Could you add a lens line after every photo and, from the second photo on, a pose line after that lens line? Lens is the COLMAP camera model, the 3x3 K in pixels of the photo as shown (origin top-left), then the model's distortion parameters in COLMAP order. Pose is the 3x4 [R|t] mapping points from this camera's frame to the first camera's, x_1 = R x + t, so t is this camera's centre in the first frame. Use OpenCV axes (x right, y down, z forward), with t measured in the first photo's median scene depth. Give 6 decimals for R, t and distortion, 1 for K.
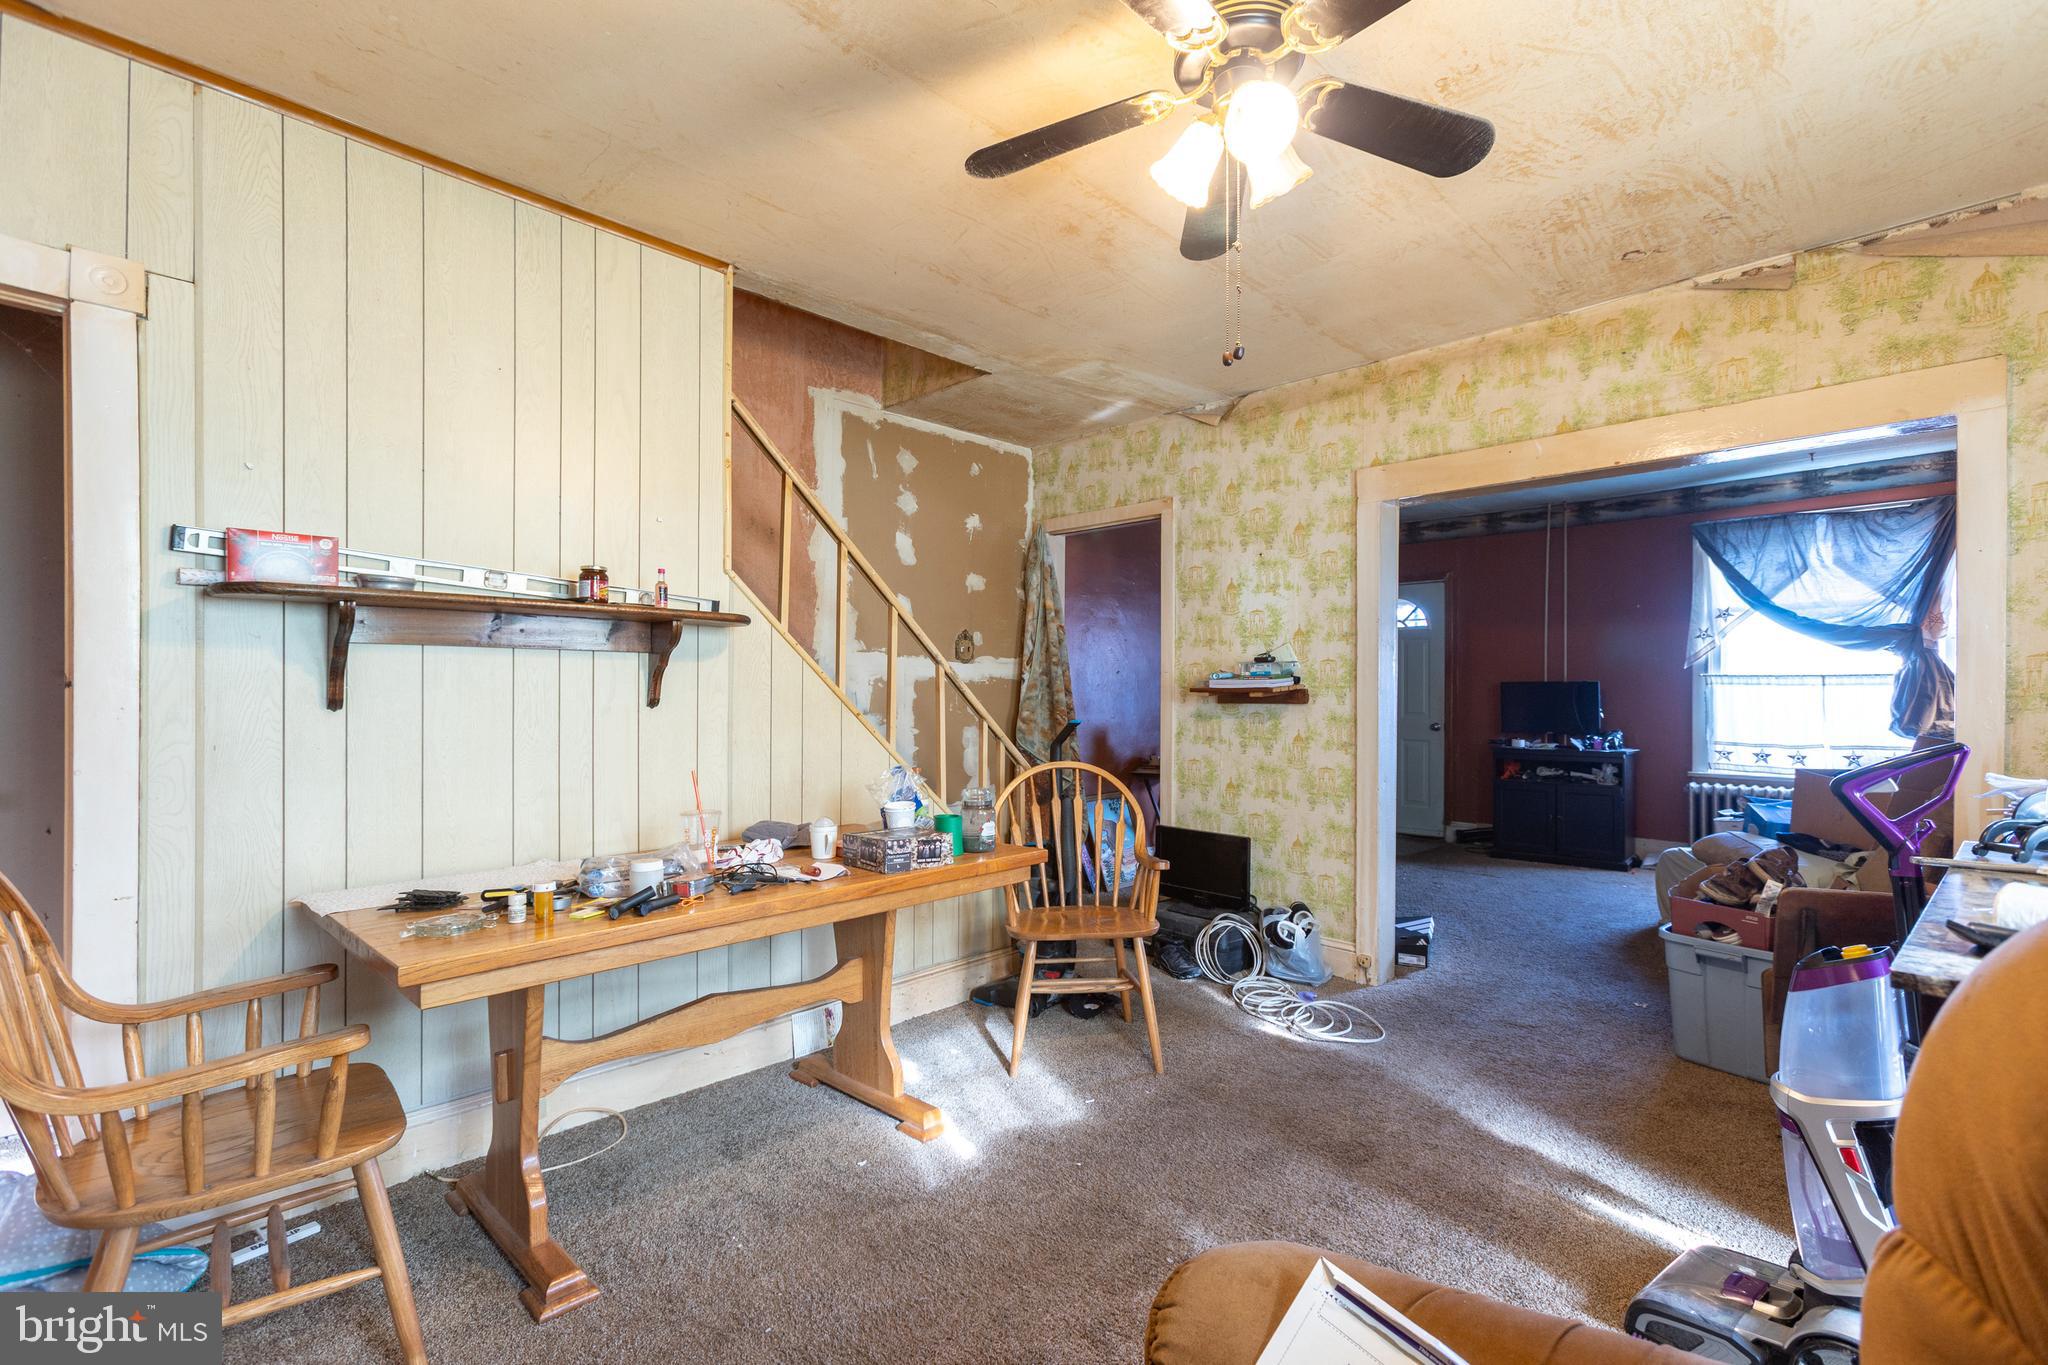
lens RADIAL K [[910.4, 0, 1031.6], [0, 910.4, 689.7], [0, 0, 1]] dist [-0.020185, 0.017005]
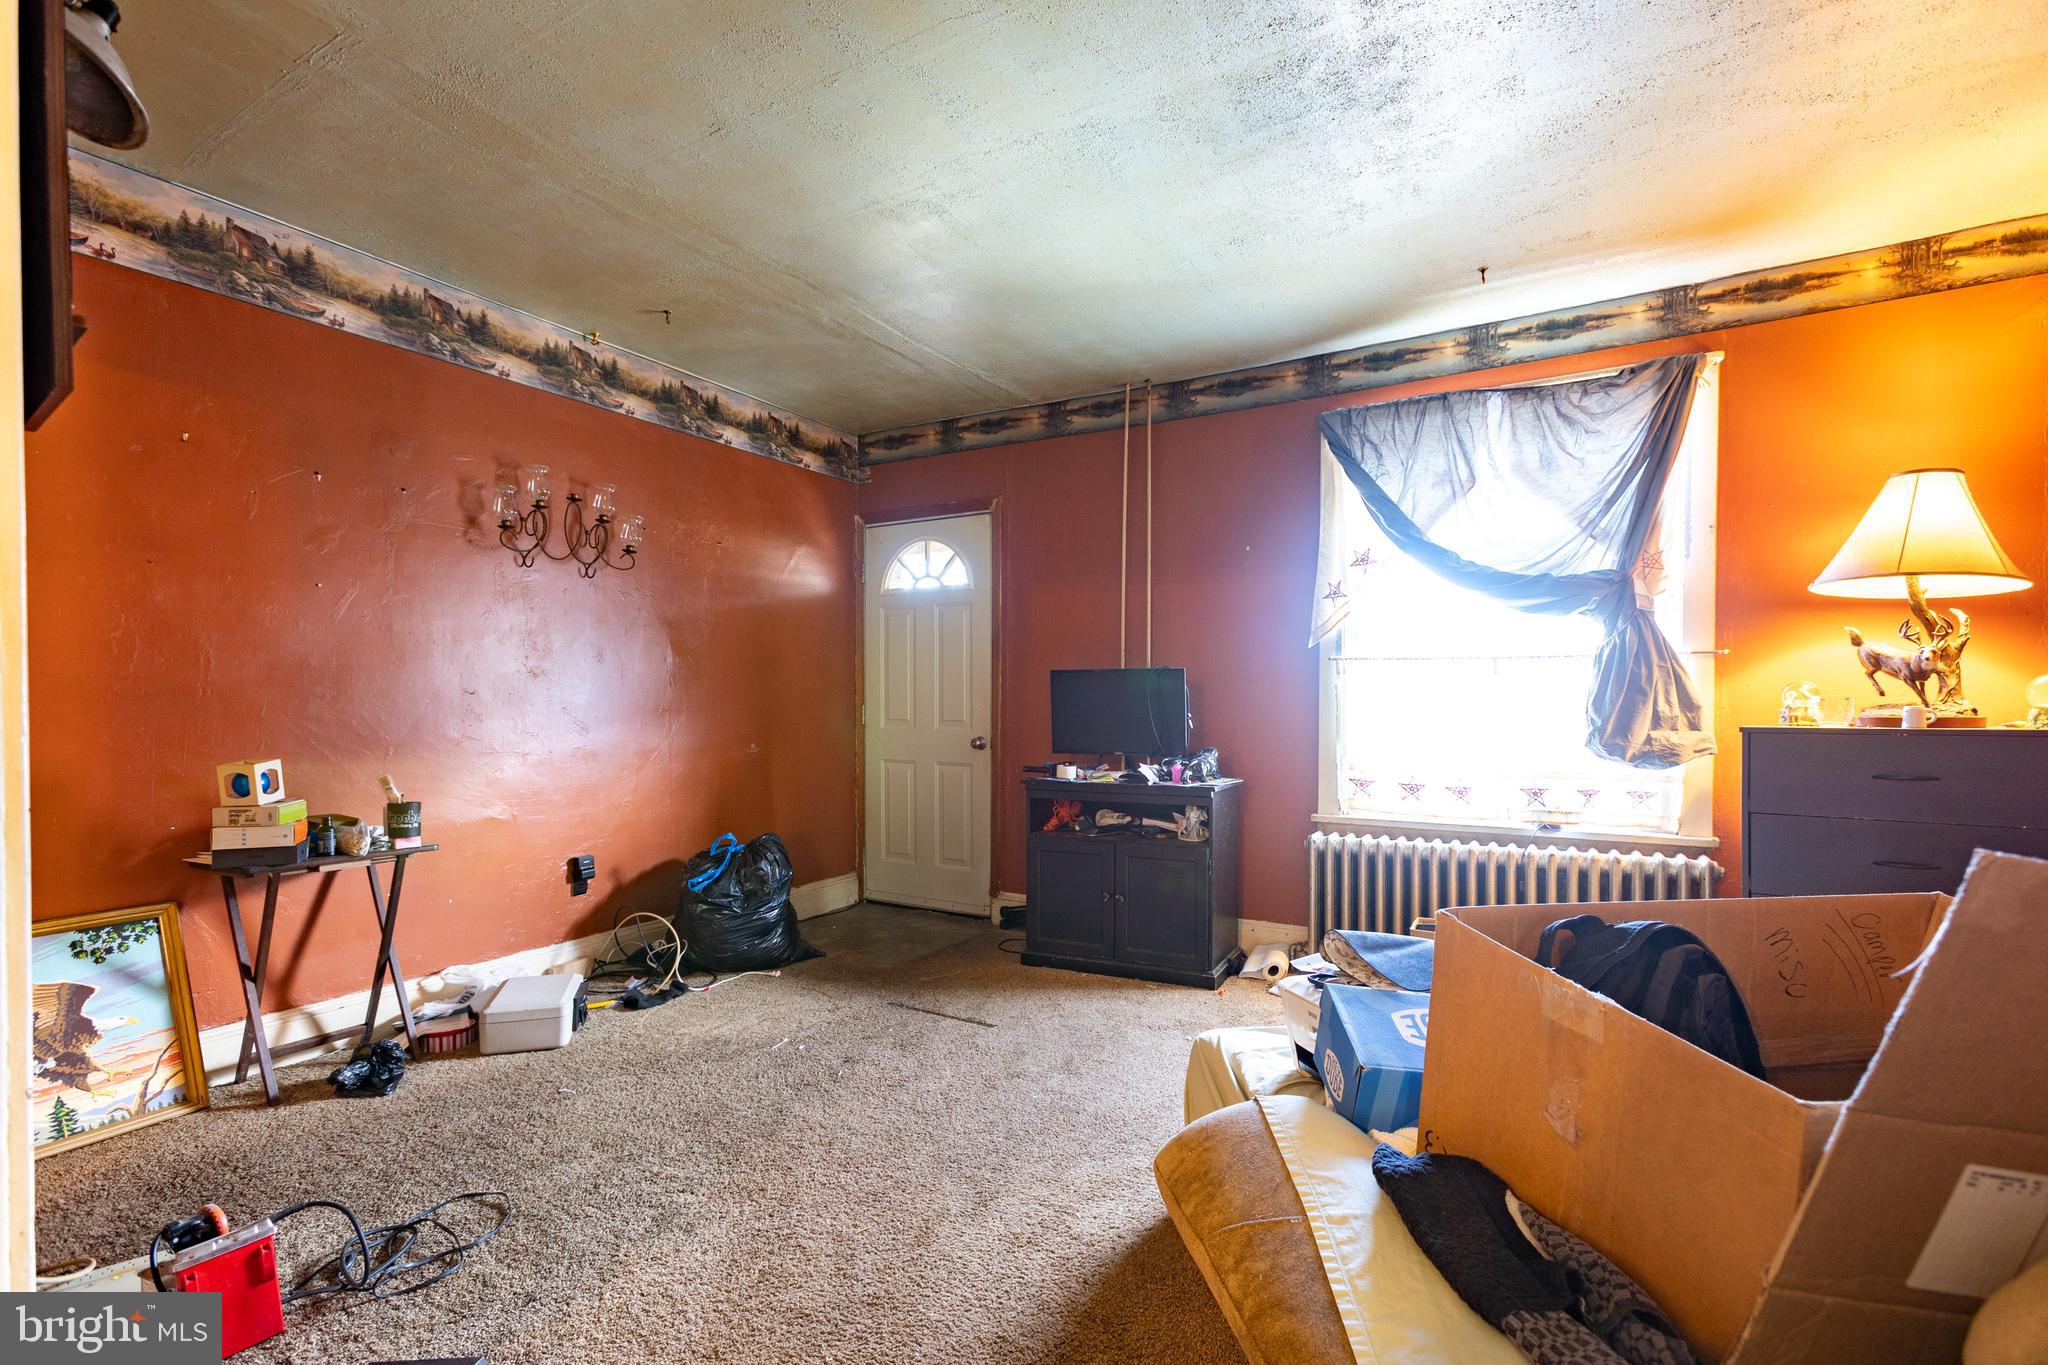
lens RADIAL K [[948.2, 0, 1018.6], [0, 948.2, 707.1], [0, 0, 1]] dist [-0.025471, 0.034717]
pose [[0.967929, -0.005338, 0.251168, 0.503943], [0.001124, 0.999856, 0.016921, 0.008419], [-0.251222, -0.016096, 0.967796, 0.580732]]
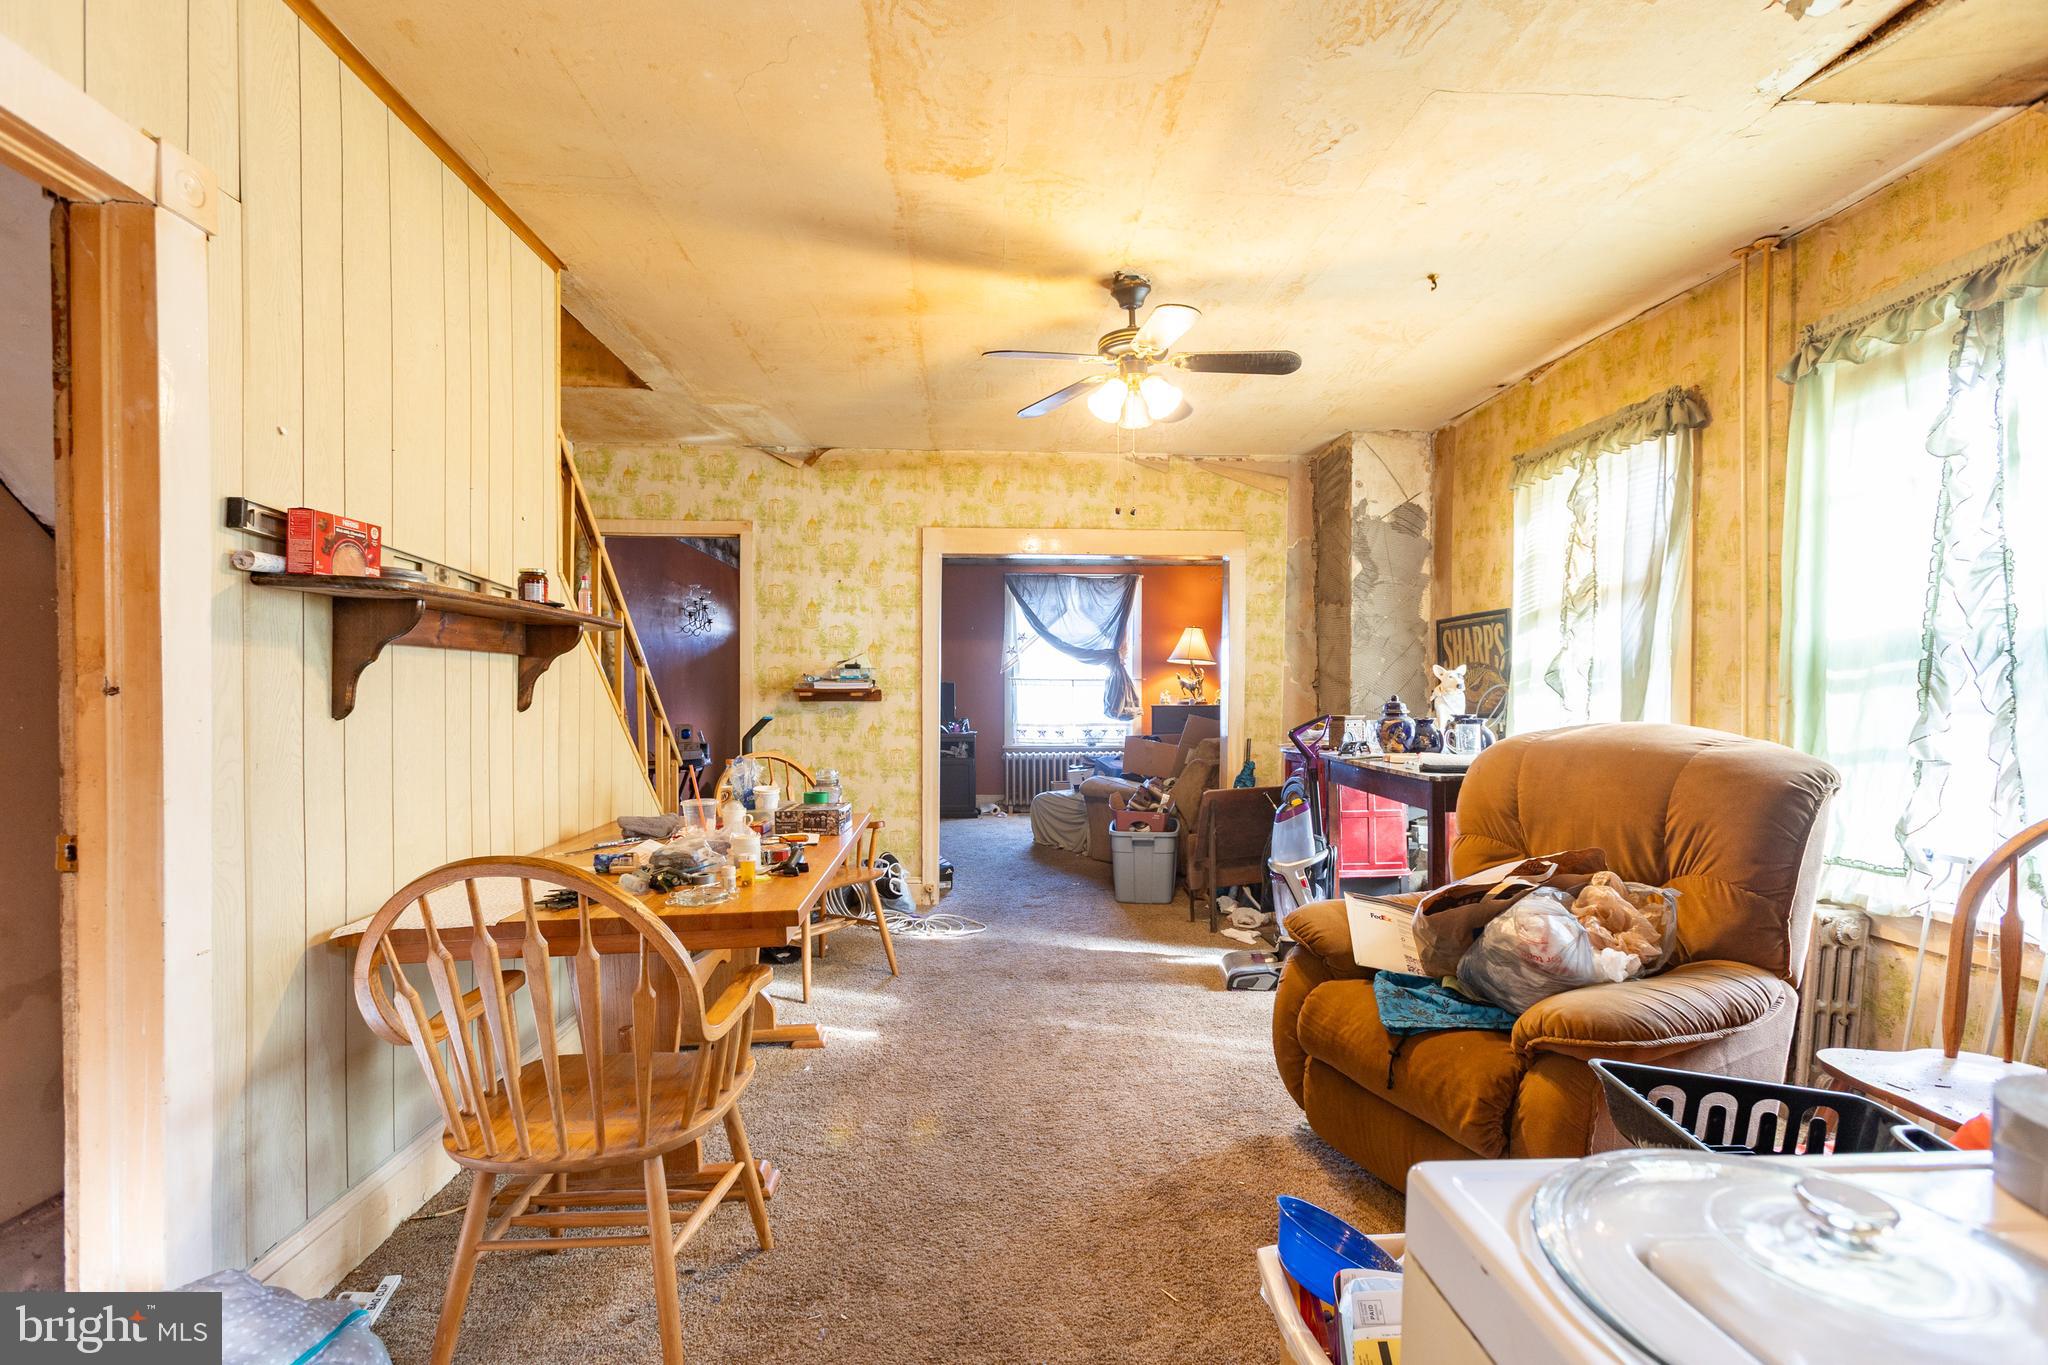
lens RADIAL K [[948.2, 0, 1018.6], [0, 948.2, 707.1], [0, 0, 1]] dist [-0.025471, 0.034717]
pose [[0.676095, -0.014311, 0.736676, -0.504235], [-0.002848, 0.999753, 0.022036, -0.005576], [-0.736809, -0.016996, 0.675887, -0.052994]]
